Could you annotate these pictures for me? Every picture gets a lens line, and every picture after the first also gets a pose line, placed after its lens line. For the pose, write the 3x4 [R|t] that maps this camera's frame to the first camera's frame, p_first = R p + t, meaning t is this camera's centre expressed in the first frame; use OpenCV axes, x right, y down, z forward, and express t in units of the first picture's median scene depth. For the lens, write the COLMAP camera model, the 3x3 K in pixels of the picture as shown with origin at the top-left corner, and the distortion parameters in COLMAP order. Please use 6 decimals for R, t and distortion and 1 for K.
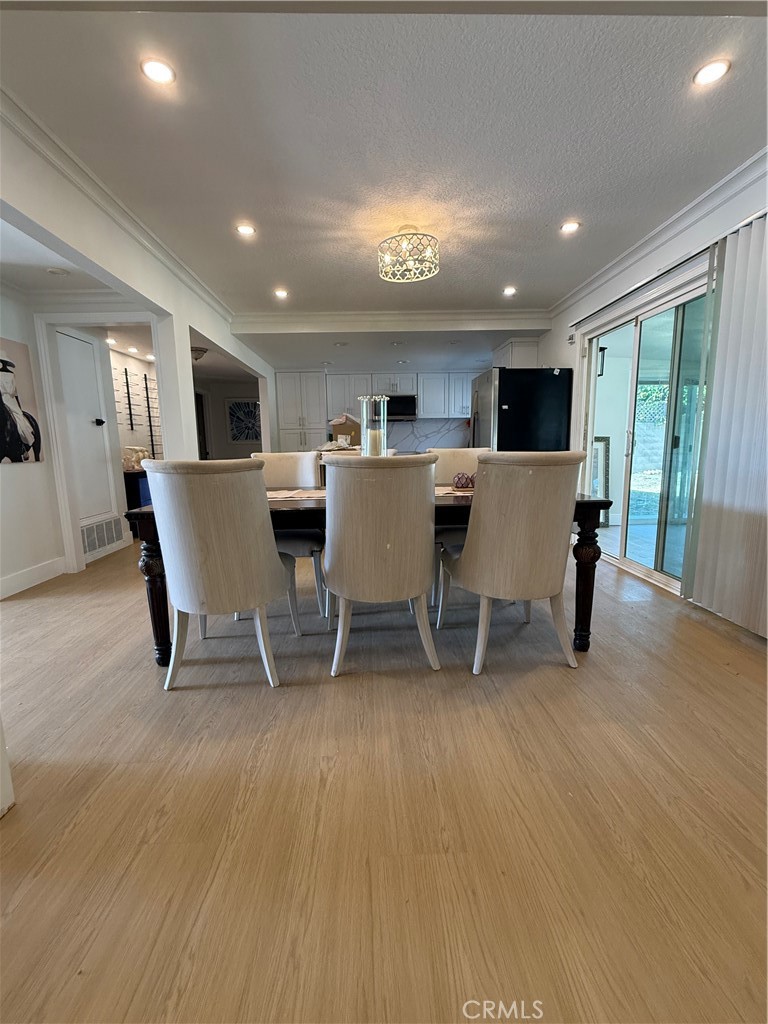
lens RADIAL K [[438.4, 0, 384.0], [0, 438.4, 512.0], [0, 0, 1]] dist [0.000680, 0.000119]
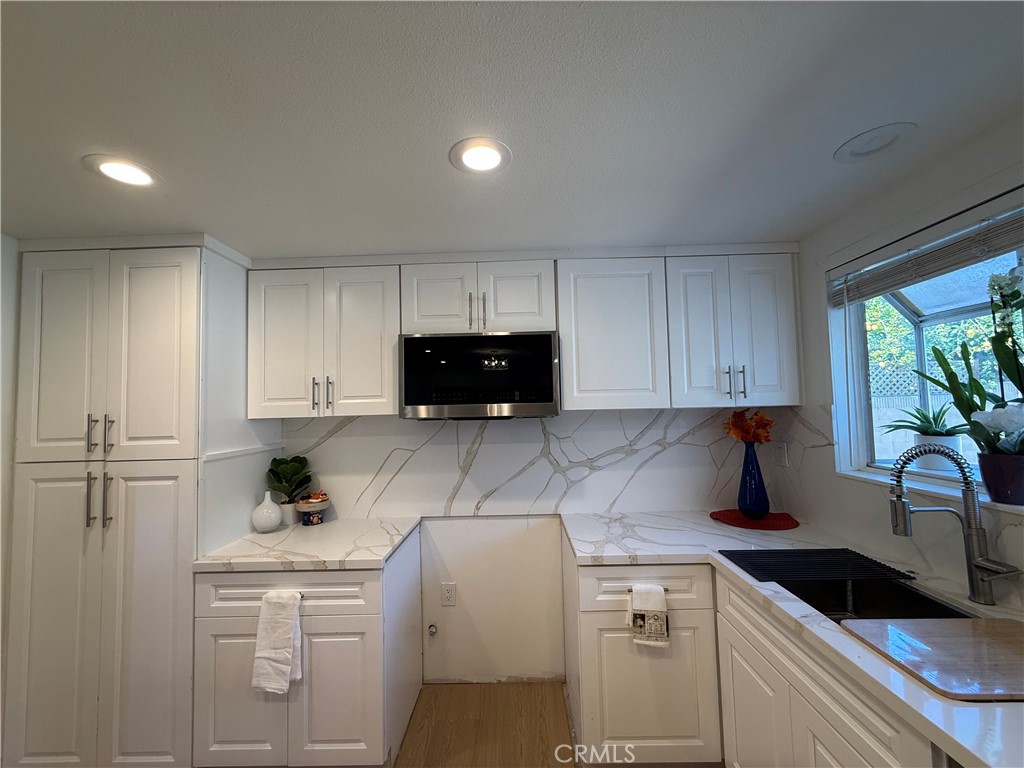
lens RADIAL K [[411.0, 0, 509.8], [0, 411.0, 386.3], [0, 0, 1]] dist [0.000063, 0.000055]
pose [[0.998430, -0.010123, -0.055088, 0.058723], [-0.001462, 0.978486, -0.206306, -0.174921], [0.055991, 0.206063, 0.976936, 0.737135]]
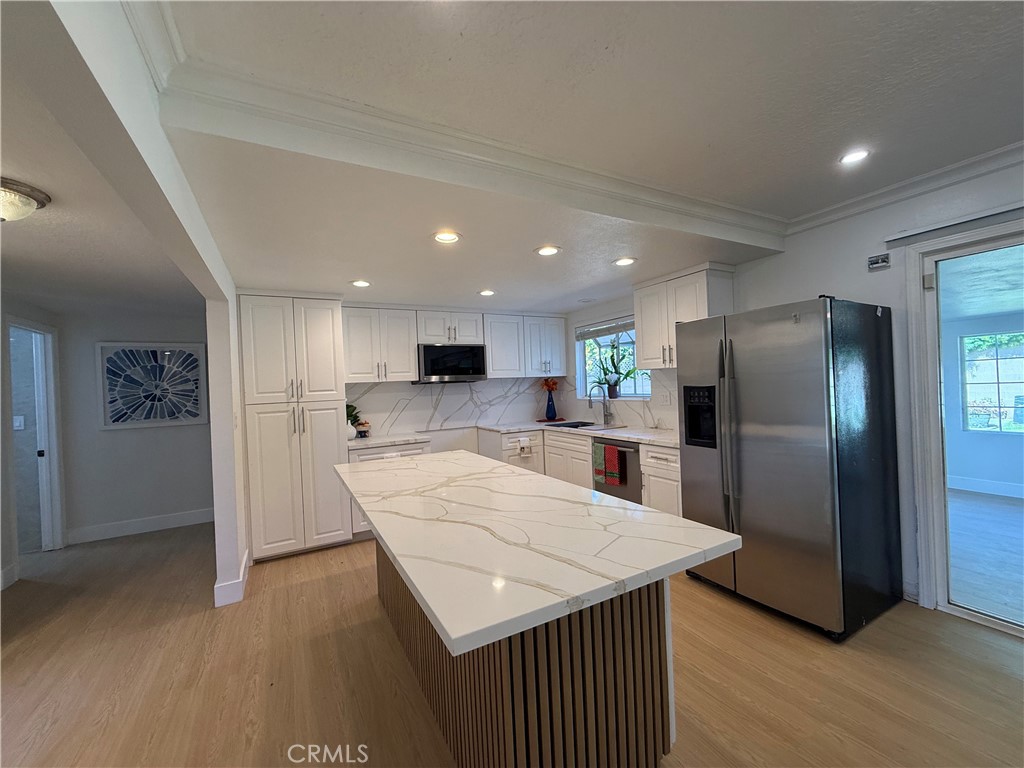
lens RADIAL K [[411.1, 0, 514.6], [0, 411.1, 385.8], [0, 0, 1]] dist [0.001125, 0.000166]
pose [[0.893204, -0.020766, 0.449172, -0.166624], [0.094761, 0.985192, -0.142890, -0.108871], [-0.439554, 0.170194, 0.881945, 0.427700]]
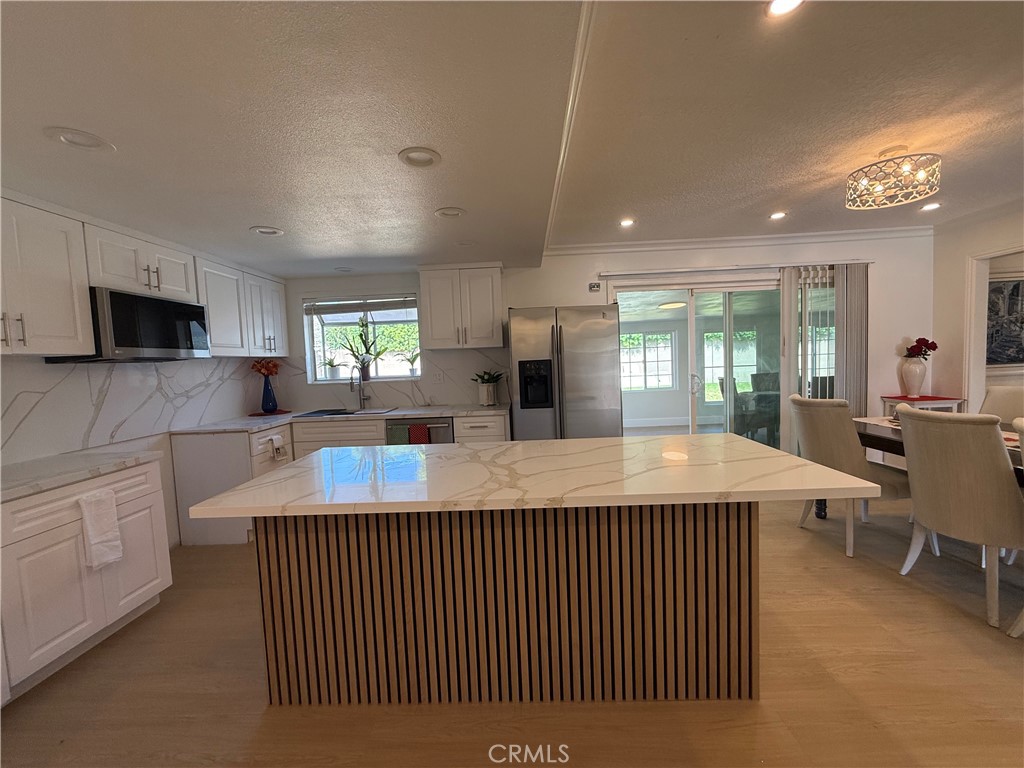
lens RADIAL K [[407.1, 0, 509.0], [0, 407.1, 384.6], [0, 0, 1]] dist [-0.001215, -0.000191]
pose [[0.074170, -0.047139, 0.996131, -0.312519], [0.194392, 0.980404, 0.031920, -0.138227], [-0.978116, 0.191273, 0.081880, 0.668546]]
